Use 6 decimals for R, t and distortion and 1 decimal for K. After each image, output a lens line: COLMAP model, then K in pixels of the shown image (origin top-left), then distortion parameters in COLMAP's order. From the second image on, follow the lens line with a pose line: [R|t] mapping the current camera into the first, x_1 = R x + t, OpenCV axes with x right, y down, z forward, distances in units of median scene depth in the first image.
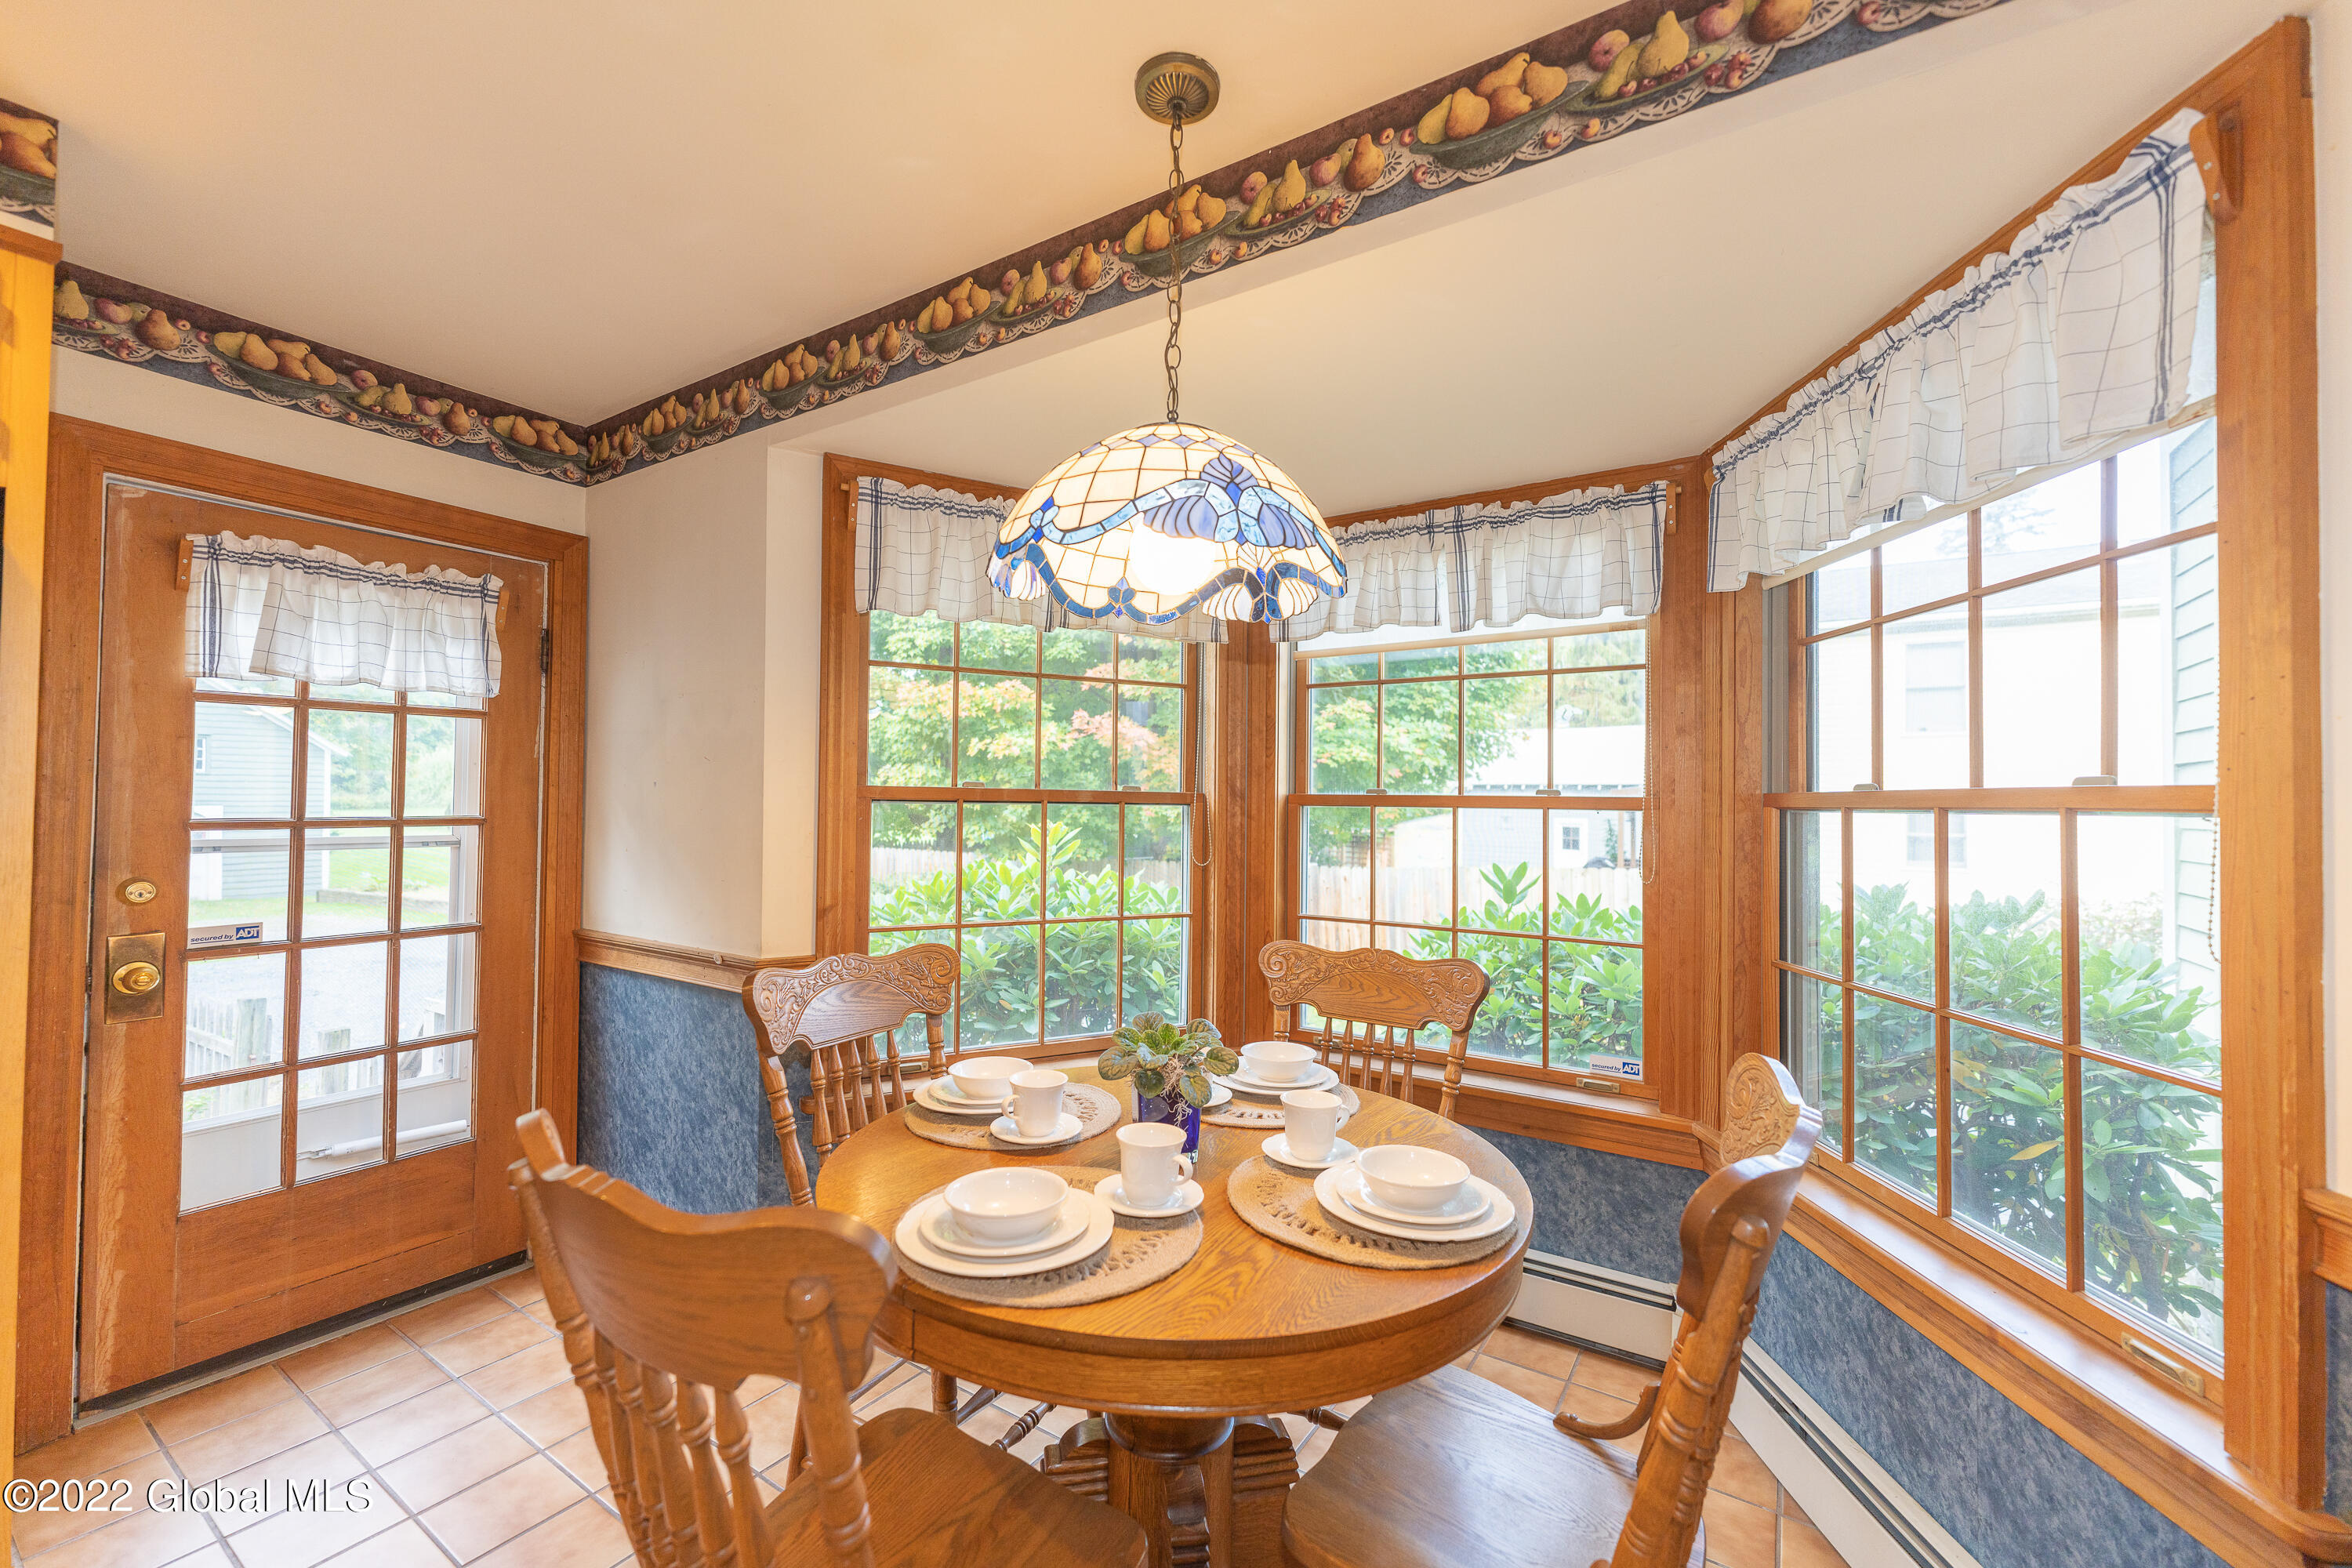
lens RADIAL K [[910.4, 0, 1179.3], [0, 910.4, 781.4], [0, 0, 1]] dist [0.001672, -0.004155]
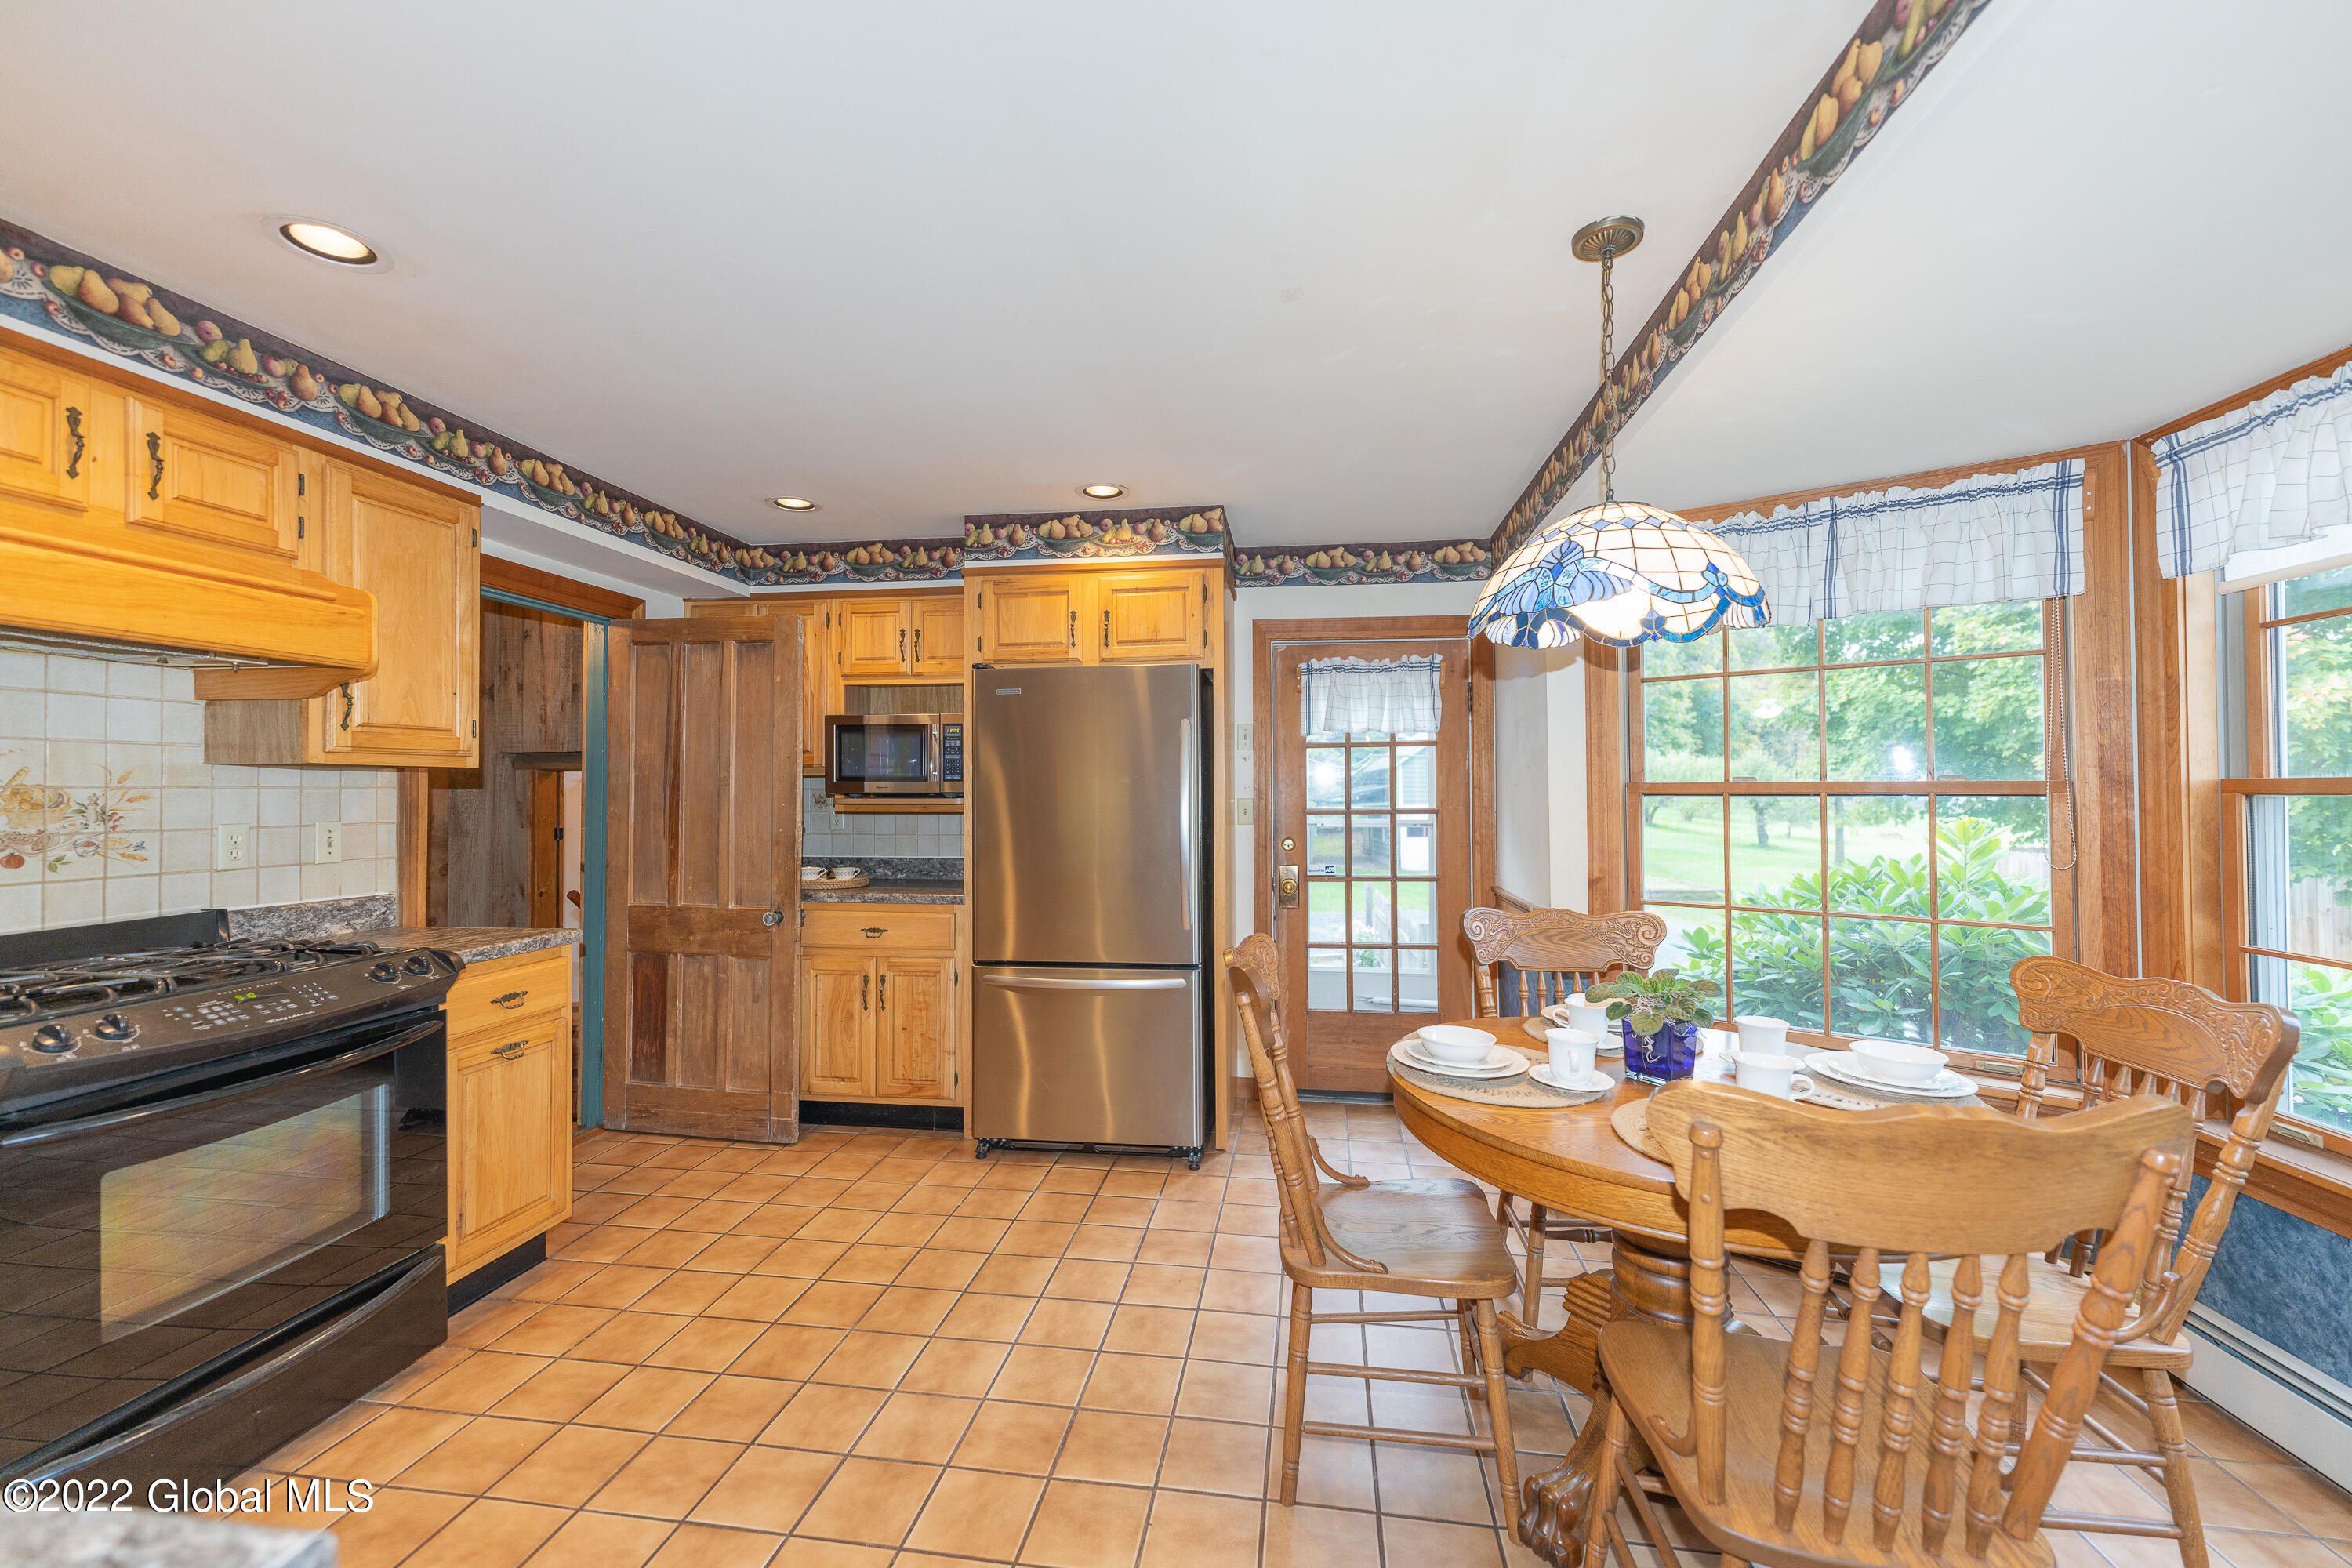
lens RADIAL K [[931.3, 0, 1179.0], [0, 931.3, 785.8], [0, 0, 1]] dist [0.001400, -0.000321]
pose [[0.409693, -0.020029, -0.912003, 0.589516], [0.023158, 0.999665, -0.011550, 0.008960], [0.911929, -0.016388, 0.410020, -0.067991]]
